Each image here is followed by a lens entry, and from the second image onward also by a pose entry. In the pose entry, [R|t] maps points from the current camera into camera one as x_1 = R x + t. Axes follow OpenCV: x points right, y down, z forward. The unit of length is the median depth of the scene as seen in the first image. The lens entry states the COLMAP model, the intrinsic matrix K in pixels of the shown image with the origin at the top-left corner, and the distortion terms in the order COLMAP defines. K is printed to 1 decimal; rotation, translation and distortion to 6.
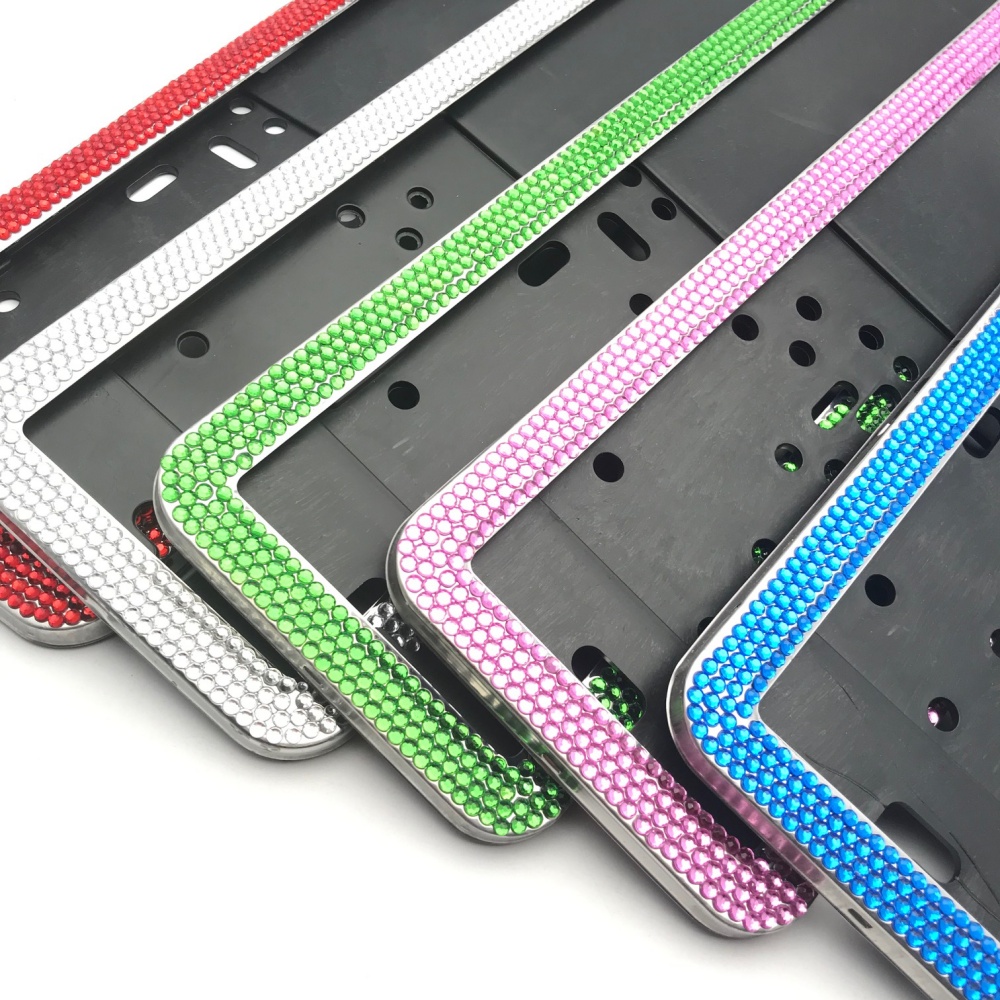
lens RADIAL K [[1119.4, 0, 500.0], [0, 1119.4, 500.0], [0, 0, 1]] dist [0.093230, -0.256849]
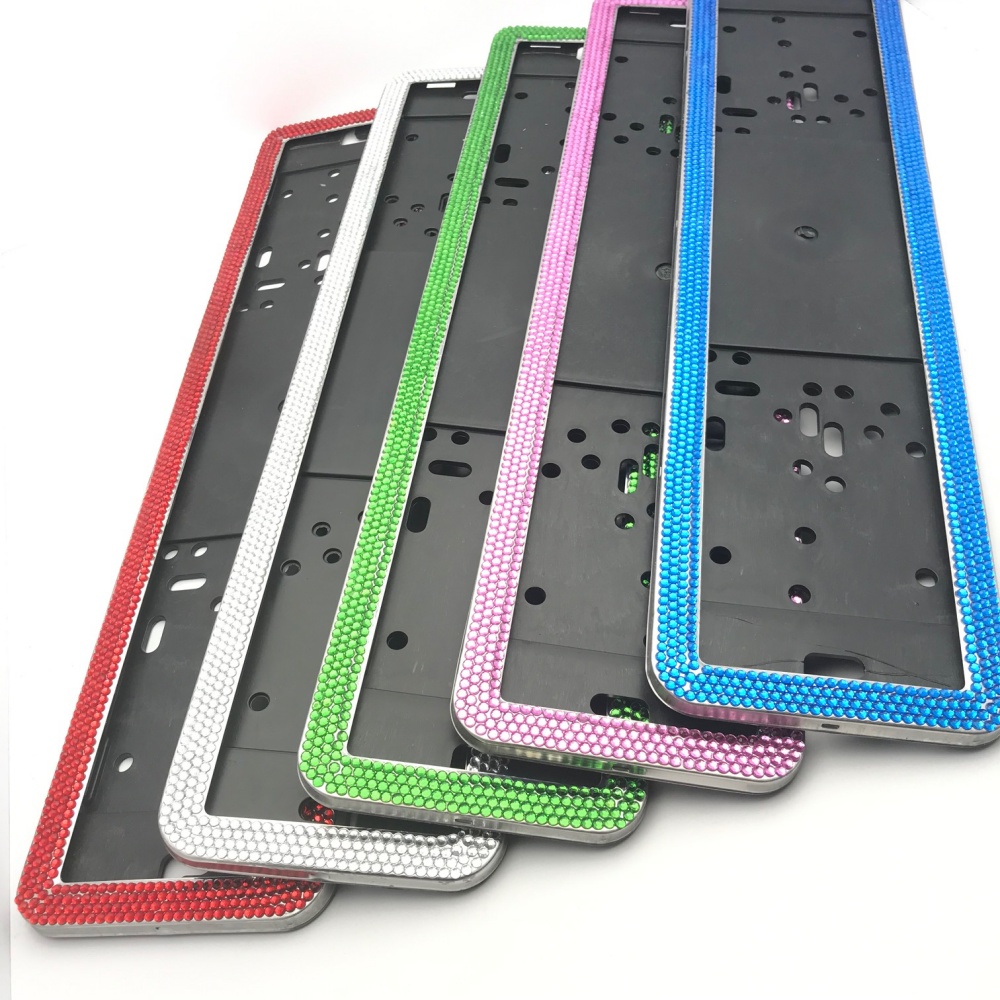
lens RADIAL K [[1119.4, 0, 500.0], [0, 1119.4, 500.0], [0, 0, 1]] dist [0.093230, -0.256849]
pose [[0.798050, -0.589184, 0.126403, -0.060841], [0.602259, 0.786824, -0.134876, 0.047473], [-0.019990, 0.183765, 0.982767, -0.558311]]
